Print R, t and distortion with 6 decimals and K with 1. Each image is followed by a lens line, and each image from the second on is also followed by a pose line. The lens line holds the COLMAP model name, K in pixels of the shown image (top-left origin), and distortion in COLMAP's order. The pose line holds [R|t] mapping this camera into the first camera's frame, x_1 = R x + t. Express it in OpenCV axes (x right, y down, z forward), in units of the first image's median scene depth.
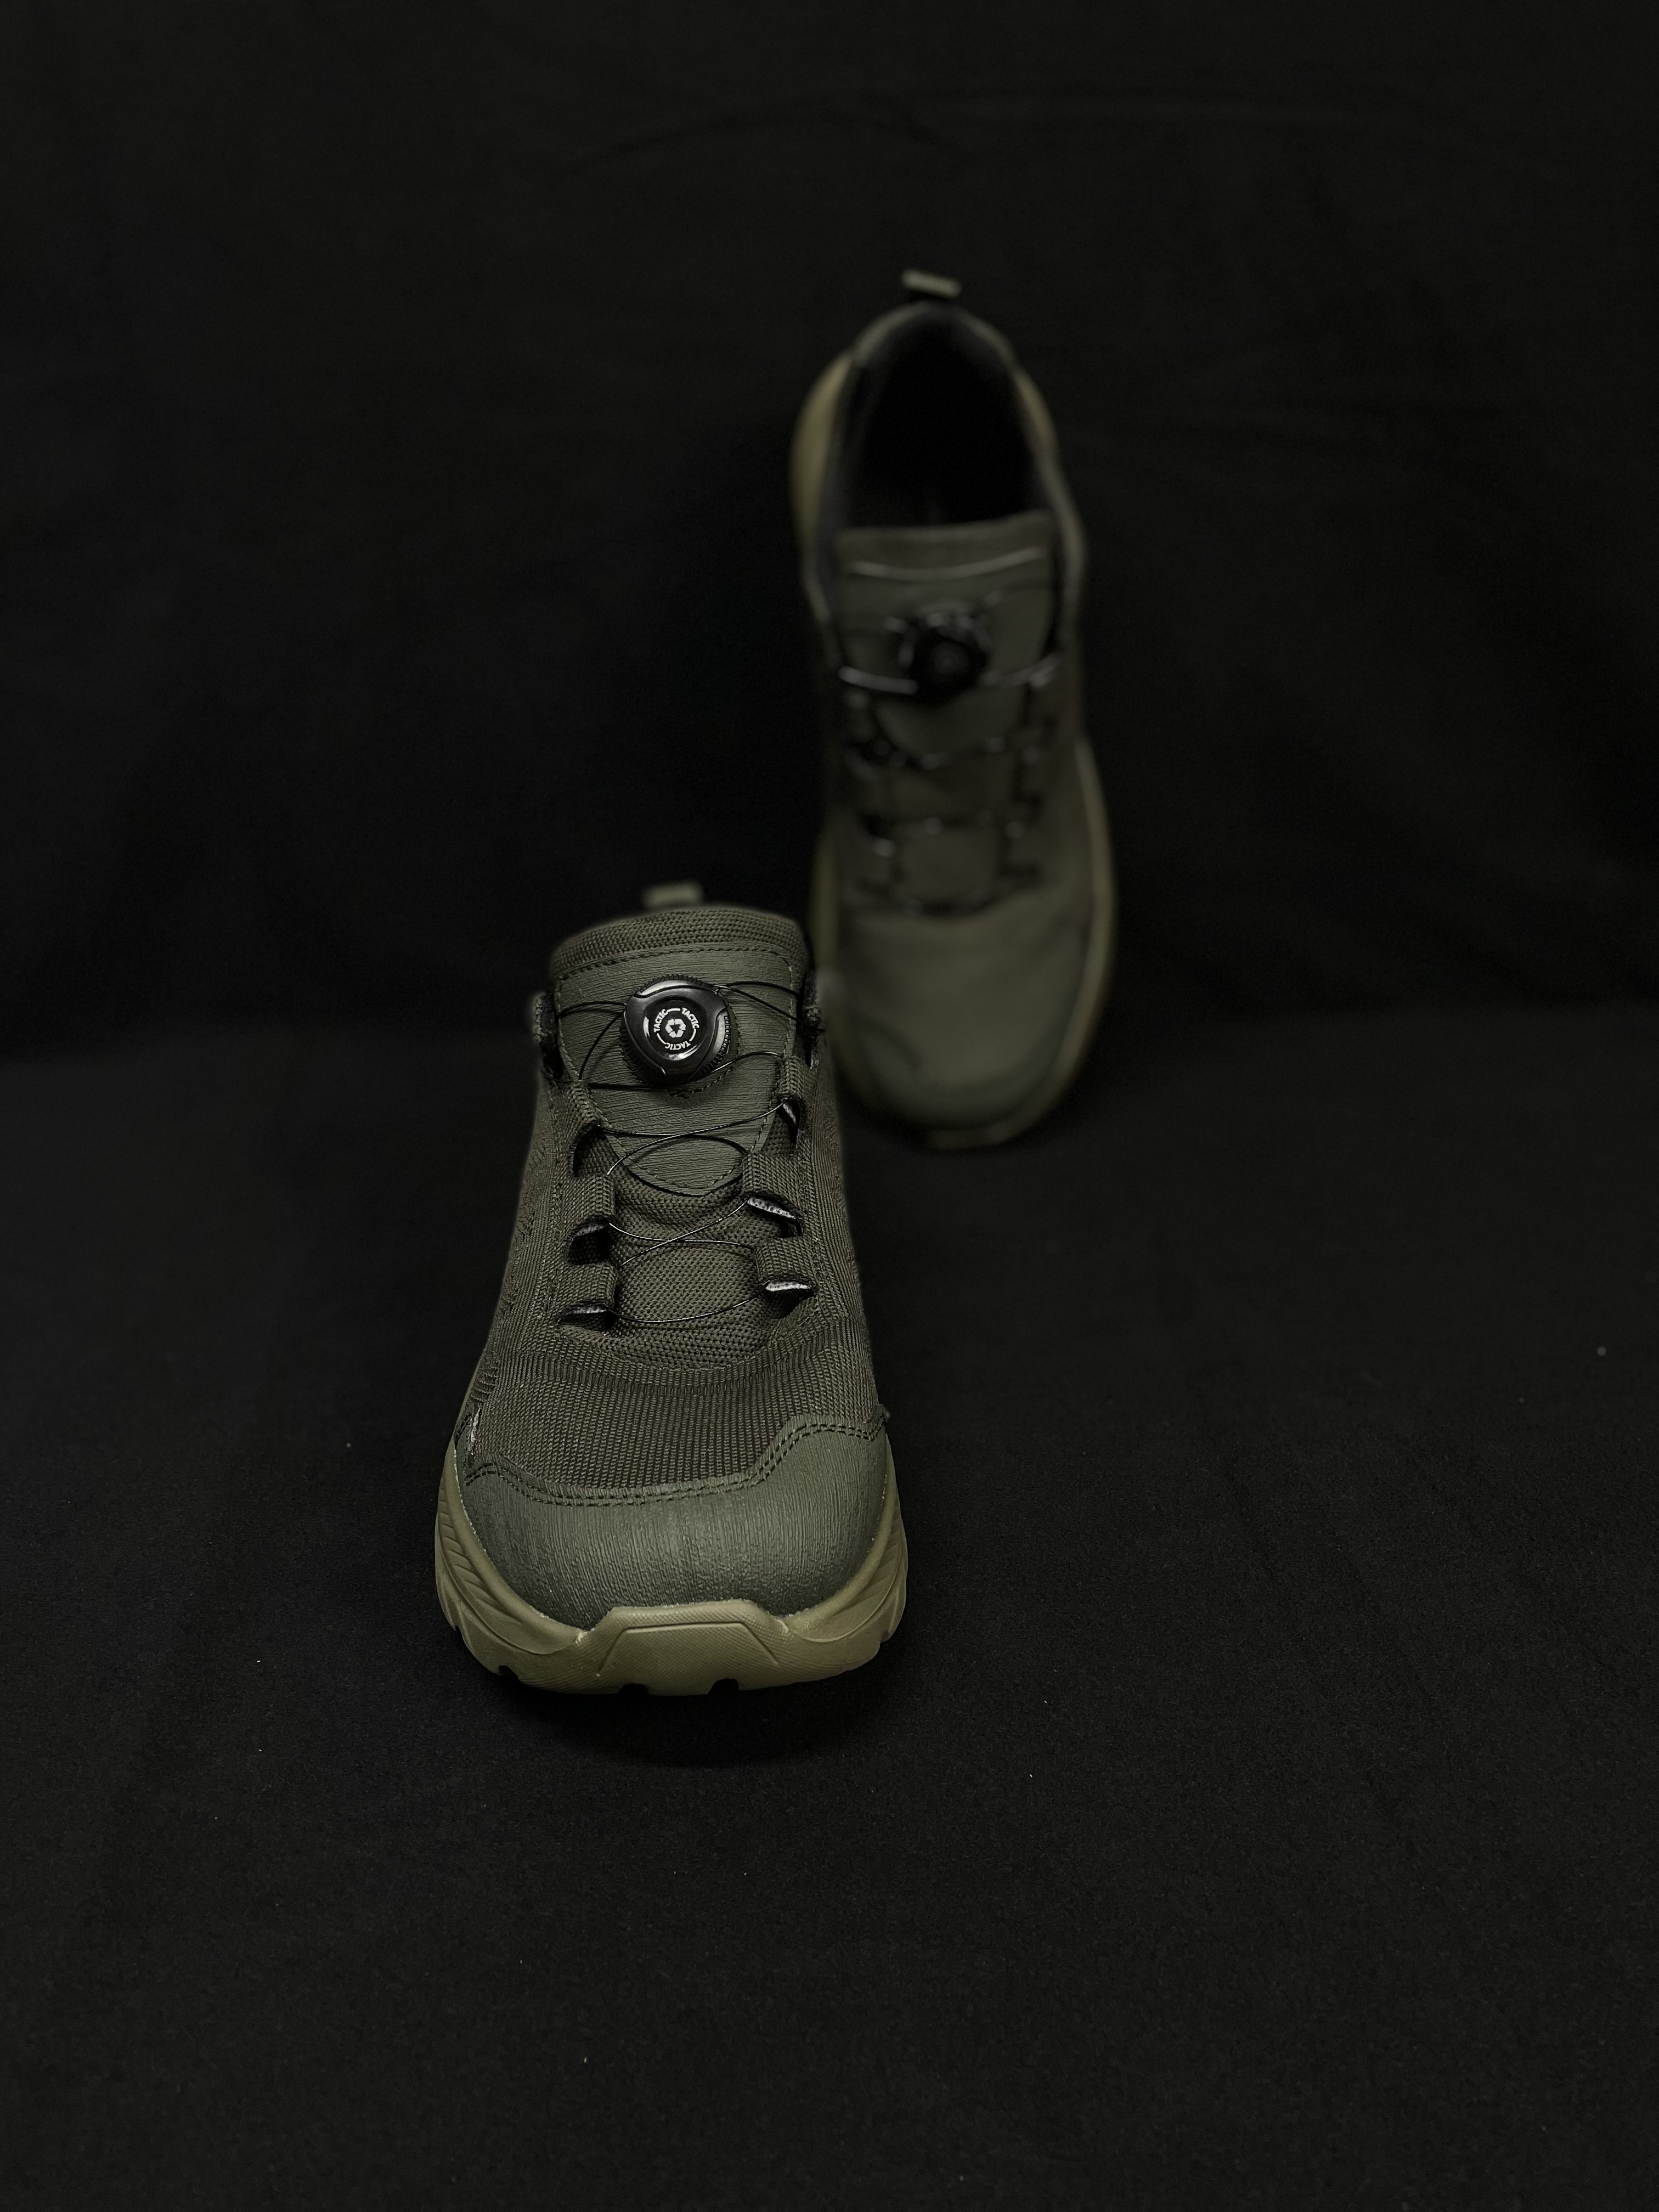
lens RADIAL K [[1673.5, 0, 829.5], [0, 1673.5, 1106.0], [0, 0, 1]] dist [-0.005056, 0.003778]
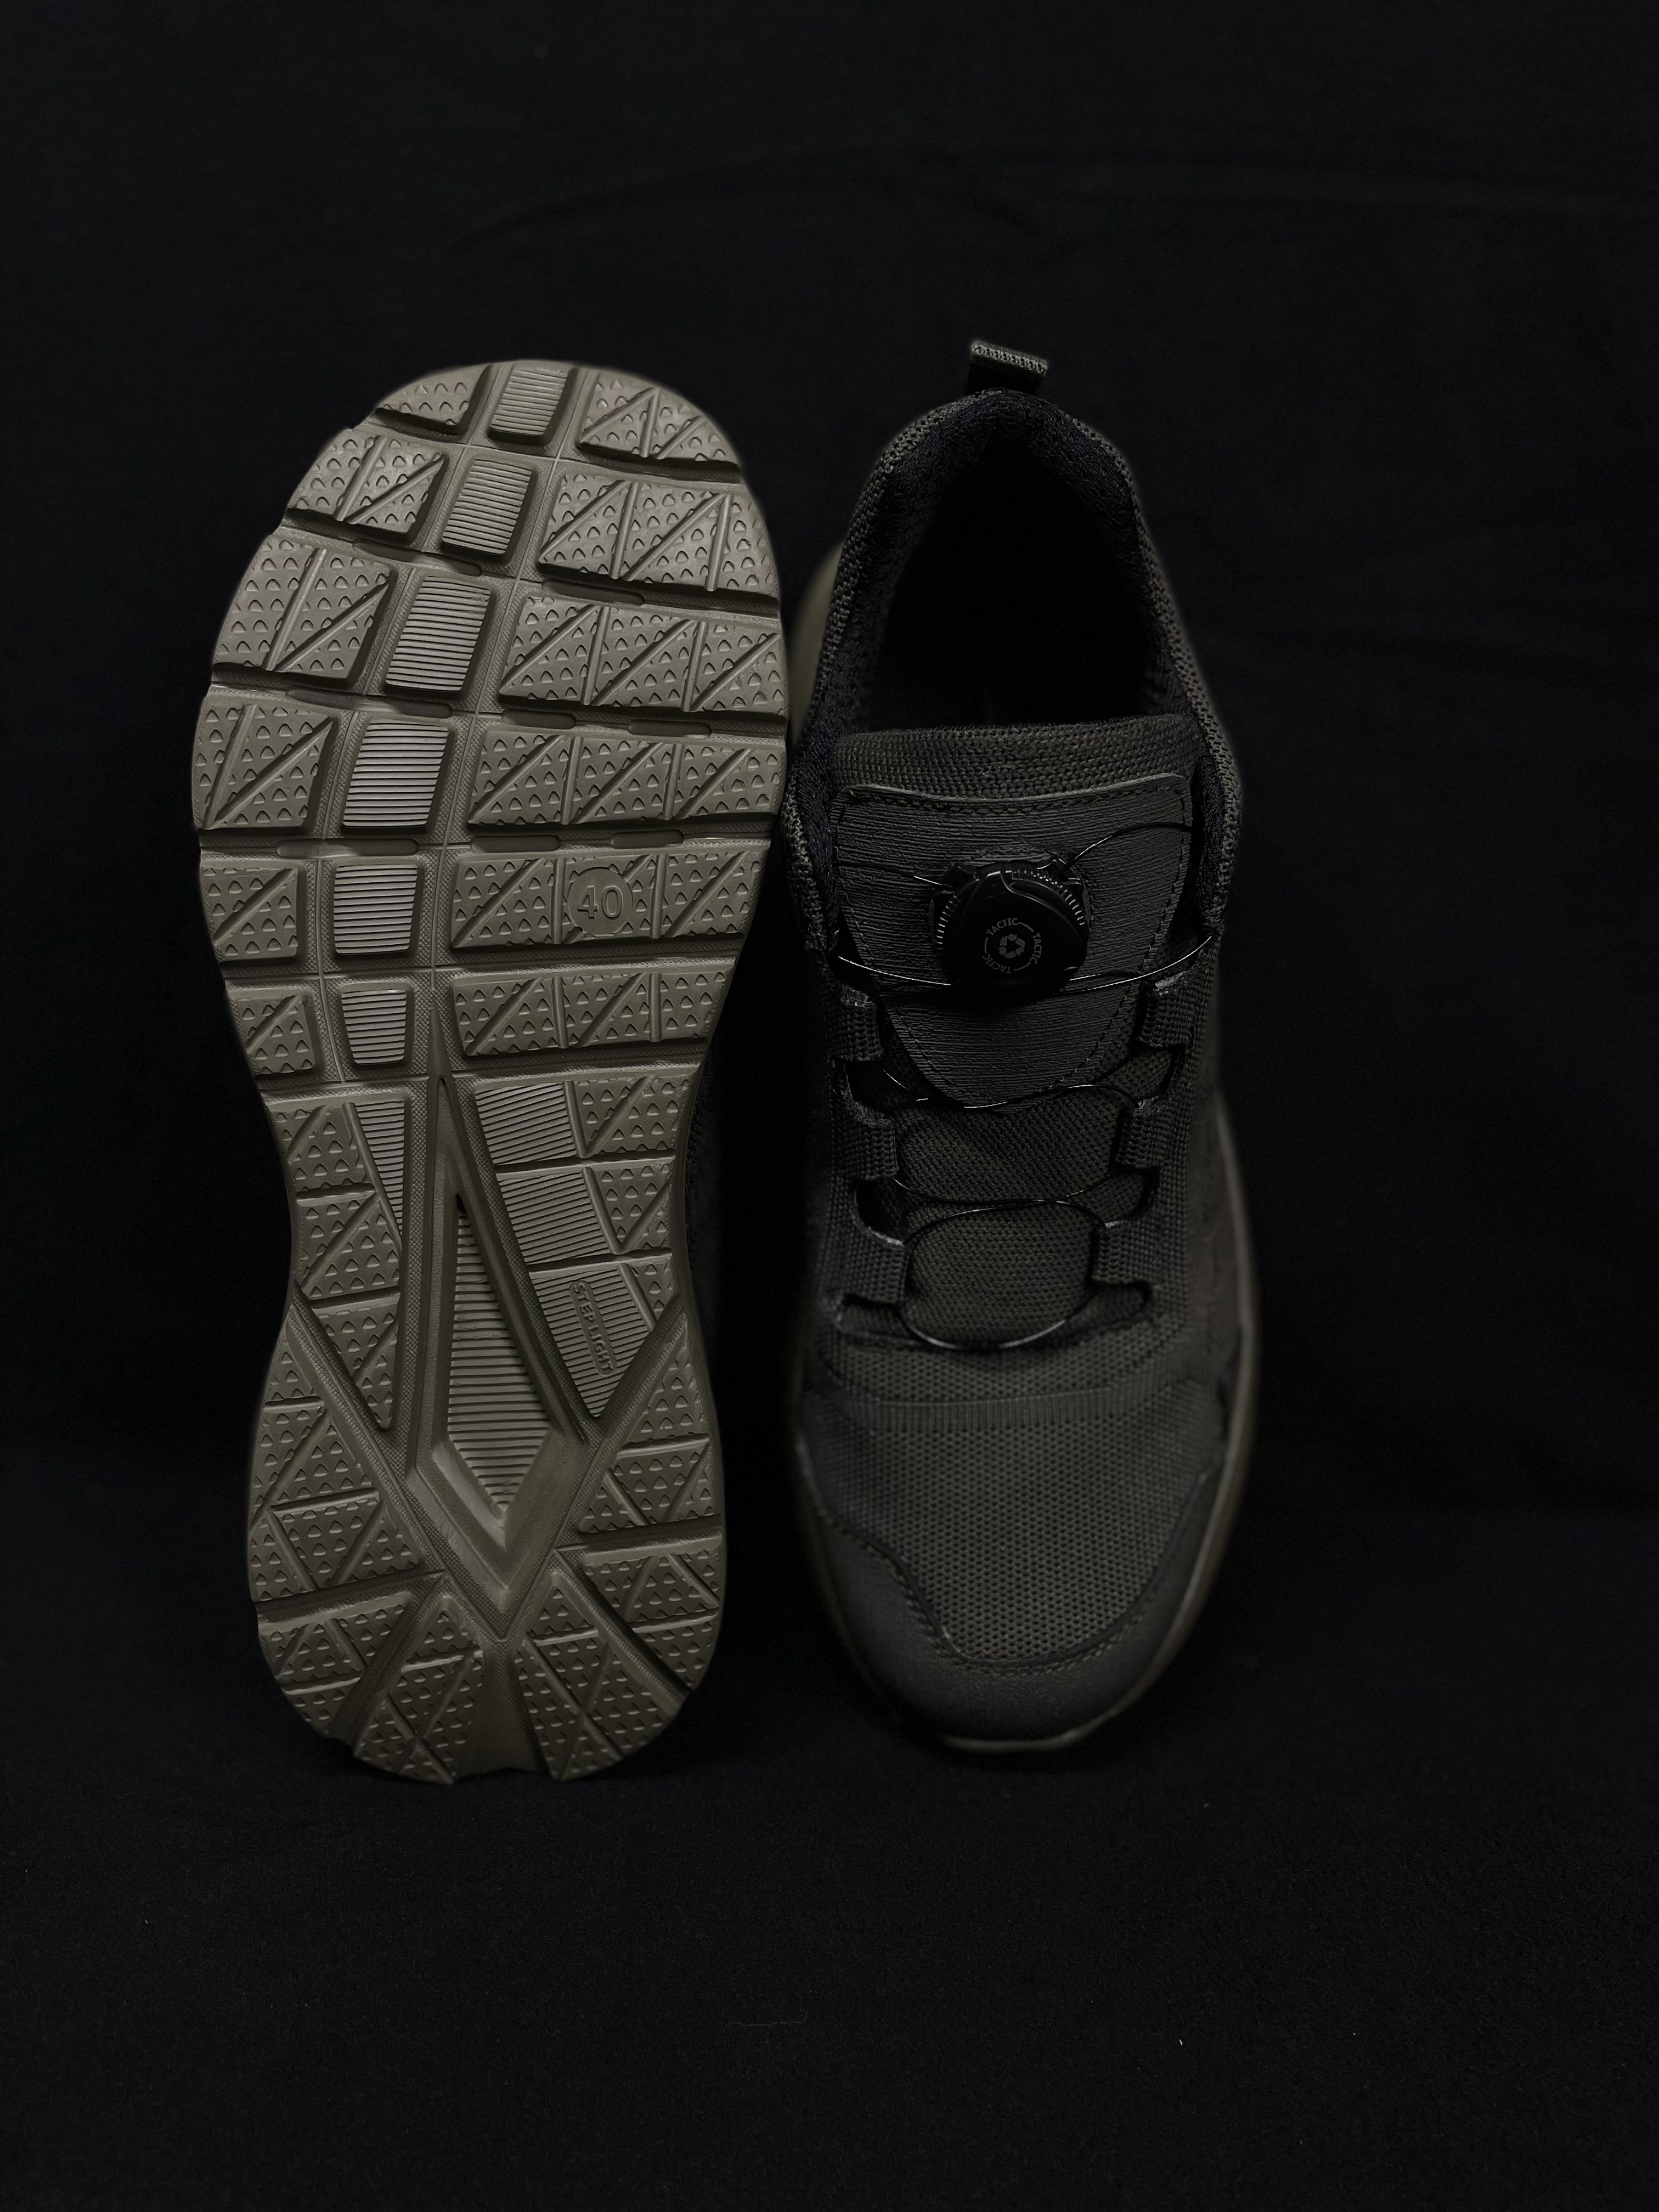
lens RADIAL K [[1686.8, 0, 829.5], [0, 1686.8, 1106.0], [0, 0, 1]] dist [-0.003073, -0.010718]
pose [[0.998314, 0.052649, -0.024426, 0.023080], [-0.056279, 0.980994, -0.185697, -0.093325], [0.014185, 0.186758, 0.982303, 0.416517]]
